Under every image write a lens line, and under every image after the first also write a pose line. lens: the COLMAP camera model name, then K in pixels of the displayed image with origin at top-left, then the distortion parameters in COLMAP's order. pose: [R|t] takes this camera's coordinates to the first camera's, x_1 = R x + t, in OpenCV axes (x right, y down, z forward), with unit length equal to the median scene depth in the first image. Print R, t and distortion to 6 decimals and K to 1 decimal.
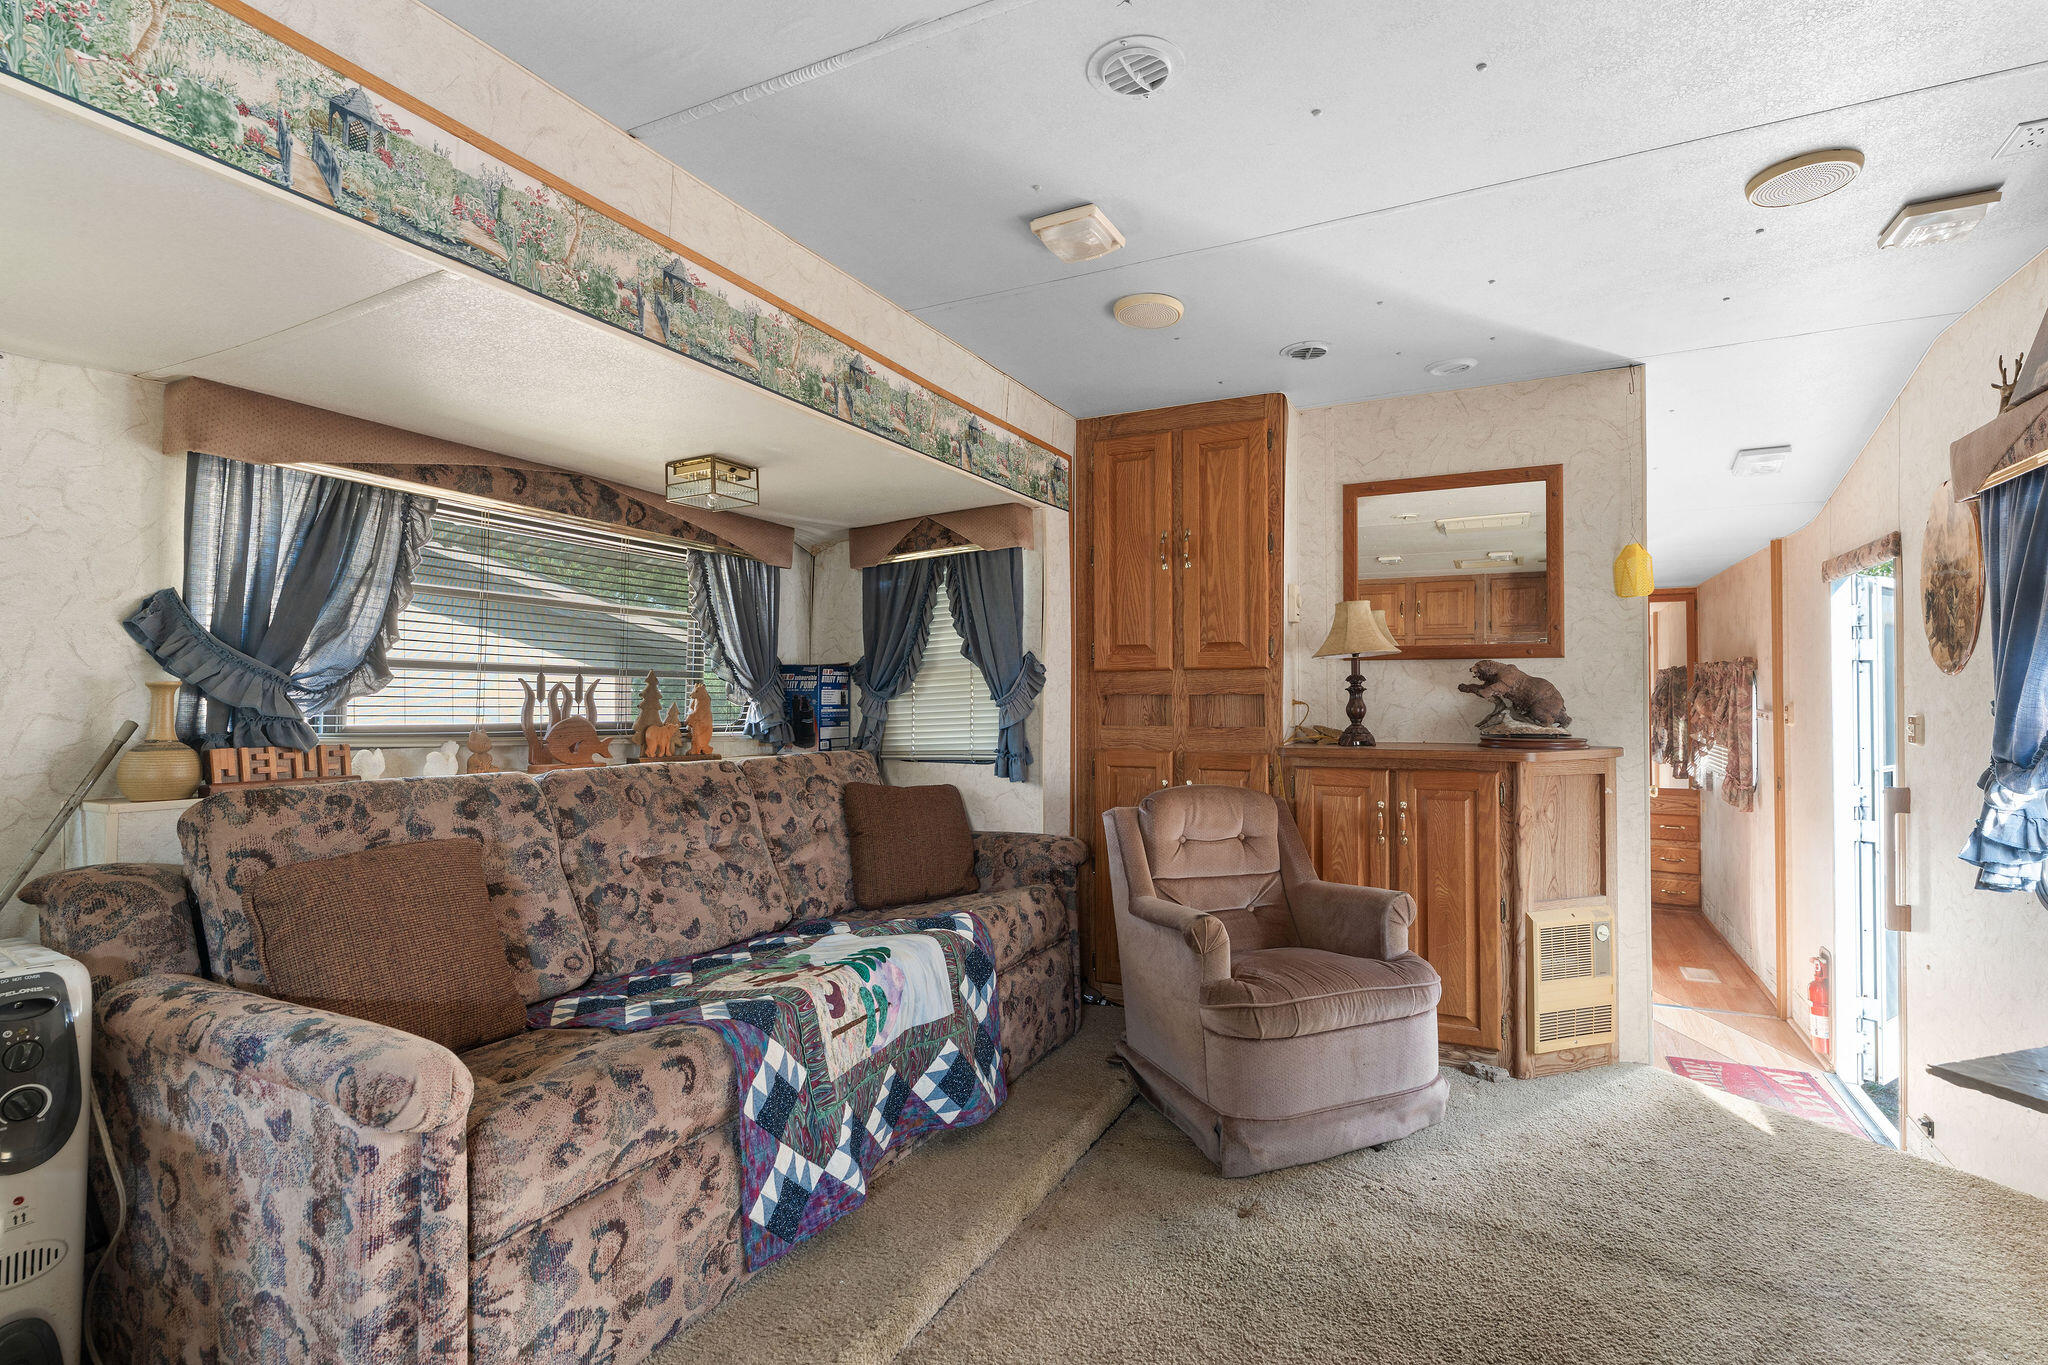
lens RADIAL K [[976.4, 0, 1028.3], [0, 976.4, 688.0], [0, 0, 1]] dist [0.001433, 0.000267]
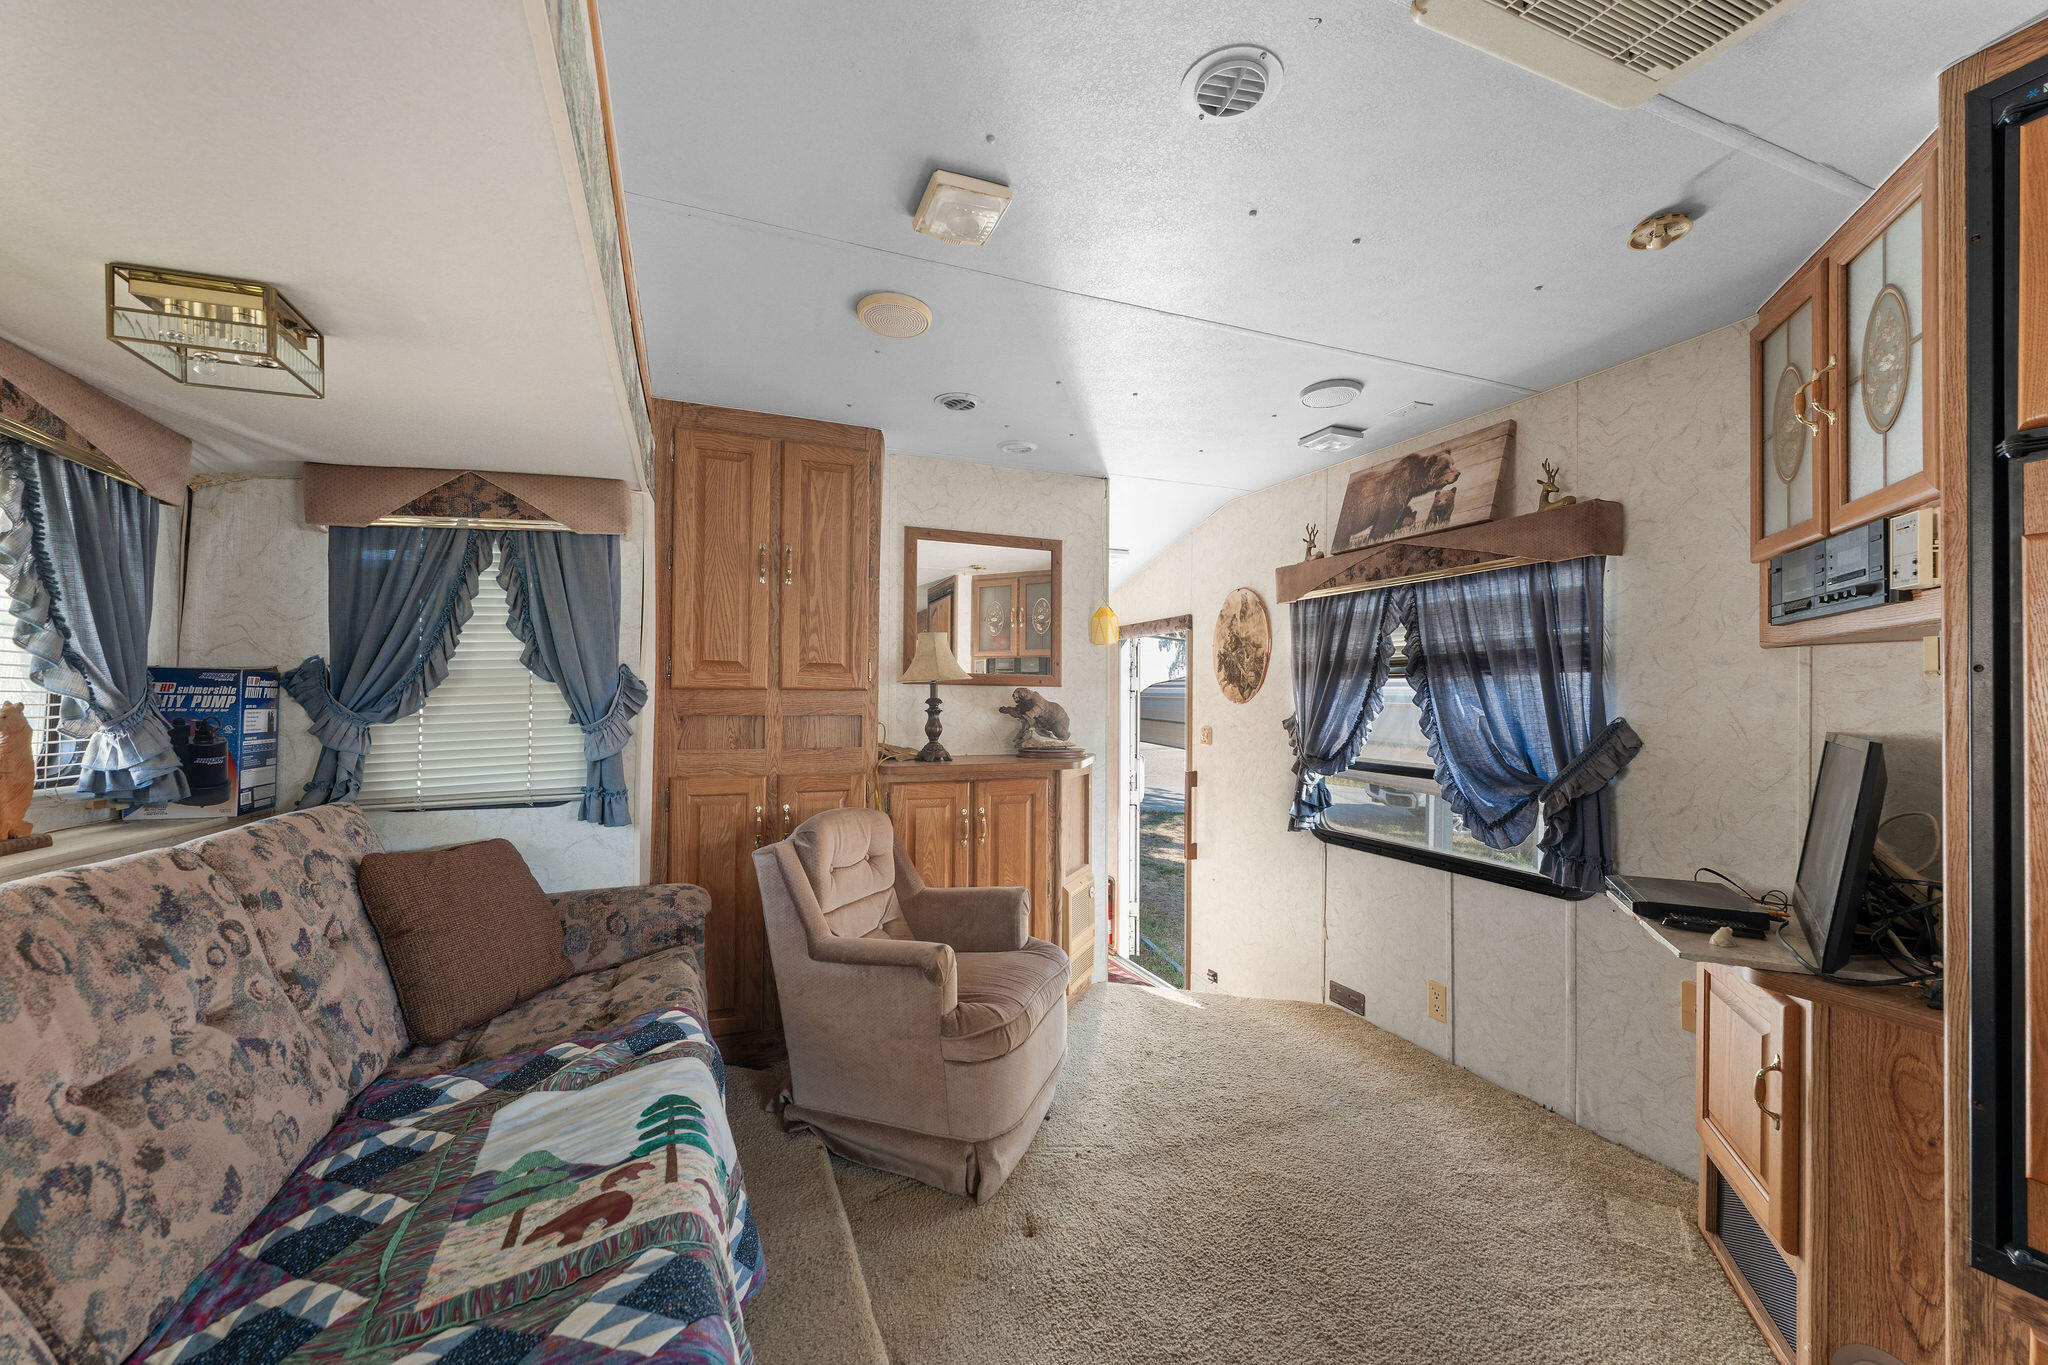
lens RADIAL K [[815.1, 0, 1022.6], [0, 815.1, 686.6], [0, 0, 1]] dist [0.002309, -0.000684]
pose [[0.654230, 0.021593, 0.755987, -0.303724], [-0.014821, 0.999766, -0.015730, -0.013085], [-0.756150, -0.000913, 0.654397, 0.307389]]
